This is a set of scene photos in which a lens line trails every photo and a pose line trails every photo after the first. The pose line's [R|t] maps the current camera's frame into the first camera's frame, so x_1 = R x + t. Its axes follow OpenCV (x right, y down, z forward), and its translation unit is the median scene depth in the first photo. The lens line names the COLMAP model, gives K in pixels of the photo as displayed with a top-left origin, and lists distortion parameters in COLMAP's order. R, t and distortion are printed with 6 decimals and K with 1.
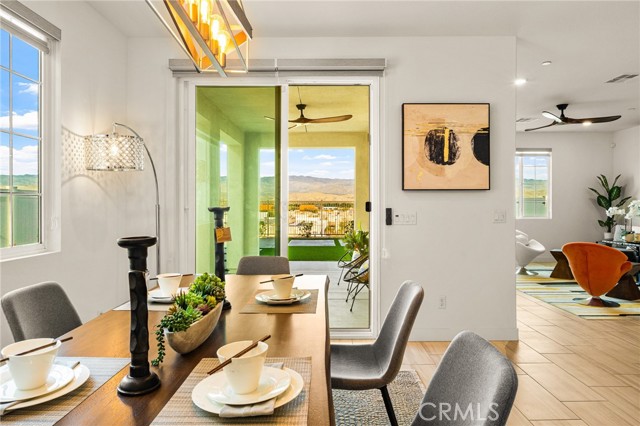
lens RADIAL K [[407.2, 0, 318.7], [0, 407.2, 203.2], [0, 0, 1]] dist [-0.002370, -0.000944]
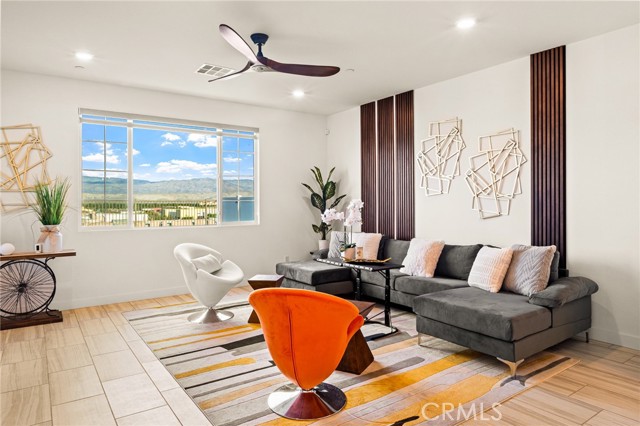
lens RADIAL K [[407.2, 0, 318.7], [0, 407.2, 203.2], [0, 0, 1]] dist [-0.002370, -0.000944]
pose [[0.816418, -0.005498, 0.577436, 0.256991], [0.005519, 0.999983, 0.001718, -0.000896], [-0.577435, 0.001784, 0.816434, 0.369959]]
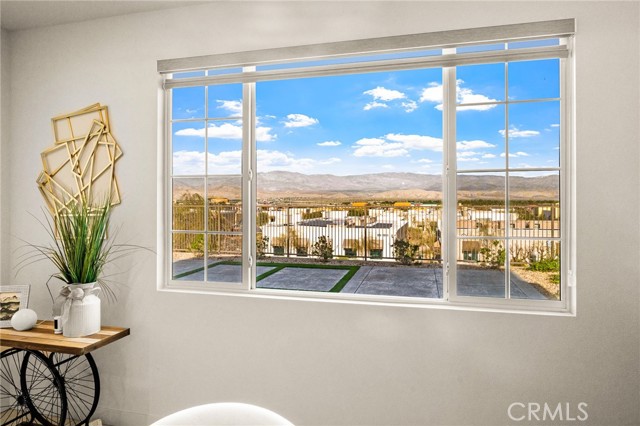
lens RADIAL K [[407.2, 0, 318.7], [0, 407.2, 203.2], [0, 0, 1]] dist [-0.002370, -0.000944]
pose [[0.968599, -0.001916, -0.248622, 0.525787], [0.003534, 0.999975, 0.006063, -0.031687], [0.248604, -0.006751, 0.968582, 0.791572]]
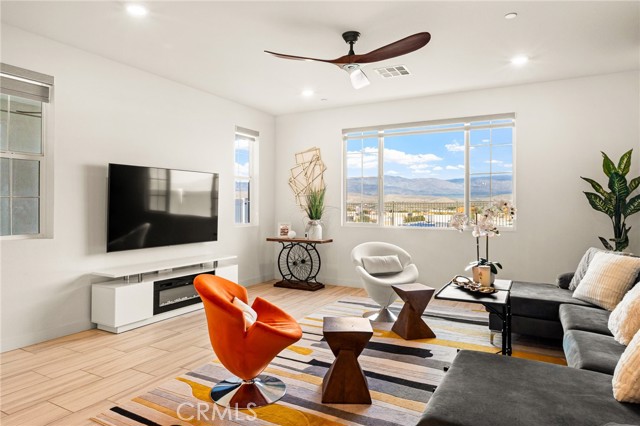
lens RADIAL K [[407.2, 0, 318.7], [0, 407.2, 203.2], [0, 0, 1]] dist [-0.002370, -0.000944]
pose [[0.878341, -0.001315, -0.478033, 0.652644], [-0.000772, 0.999991, -0.004168, 0.000443], [0.478034, 0.004030, 0.878332, 0.368933]]
